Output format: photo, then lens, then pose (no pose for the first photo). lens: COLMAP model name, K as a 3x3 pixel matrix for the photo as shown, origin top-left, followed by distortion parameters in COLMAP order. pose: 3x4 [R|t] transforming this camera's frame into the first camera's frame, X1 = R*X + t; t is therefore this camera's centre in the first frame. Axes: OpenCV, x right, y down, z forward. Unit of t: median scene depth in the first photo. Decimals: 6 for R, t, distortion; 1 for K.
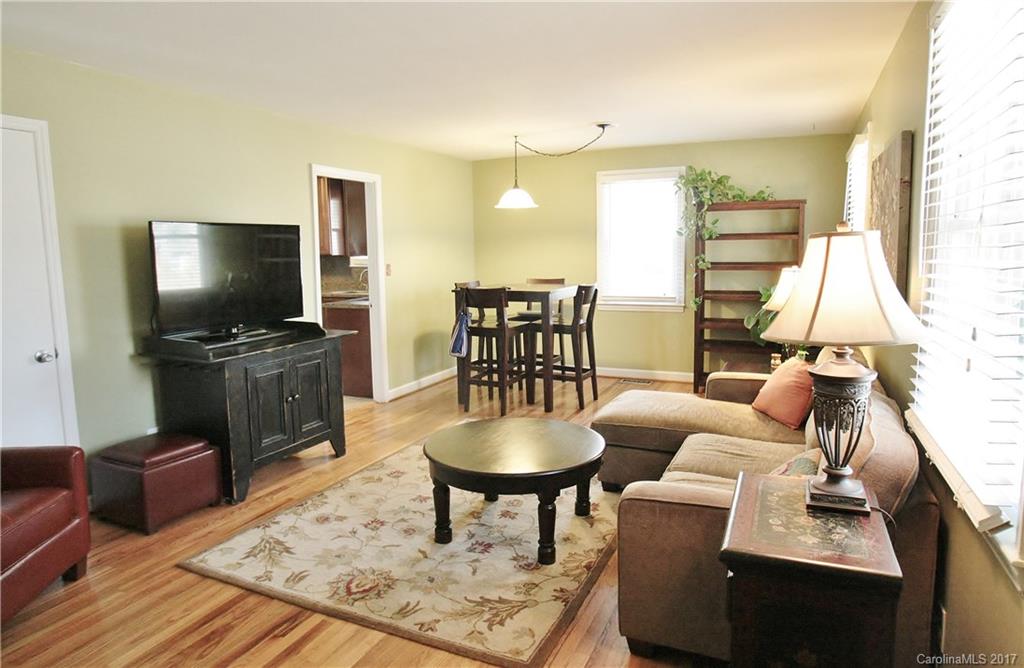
lens RADIAL K [[613.6, 0, 511.9], [0, 613.6, 322.9], [0, 0, 1]] dist [-0.034994, 0.000186]
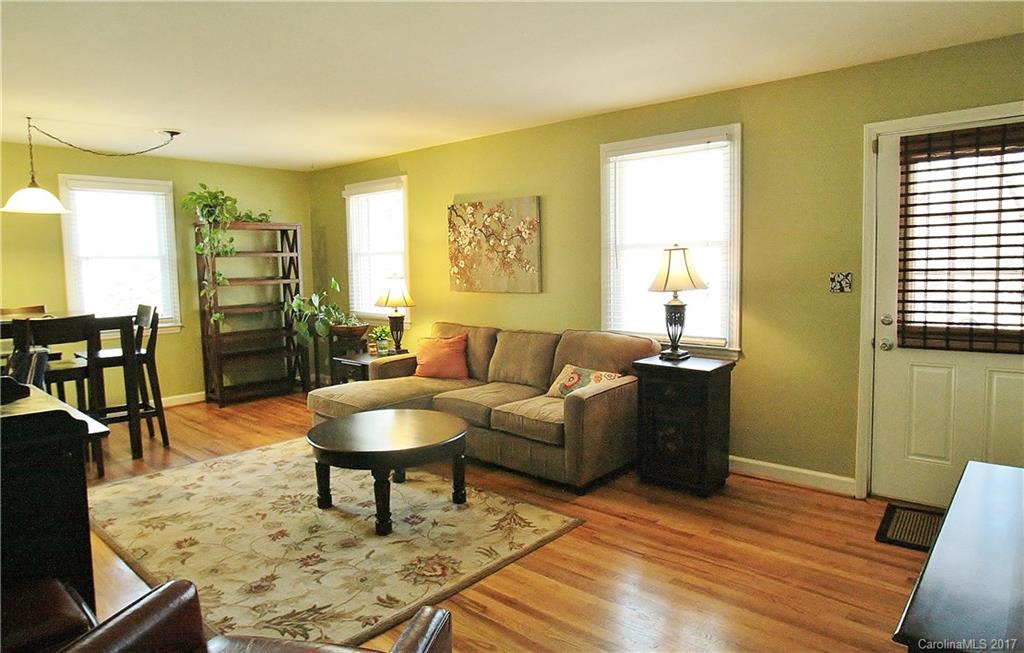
lens RADIAL K [[624.8, 0, 512.0], [0, 624.8, 326.5], [0, 0, 1]] dist [-0.029049, 0.000442]
pose [[0.301367, -0.089636, 0.949286, -1.044717], [0.125705, 0.990617, 0.053632, -0.027099], [-0.945186, 0.103167, 0.309807, 0.424704]]
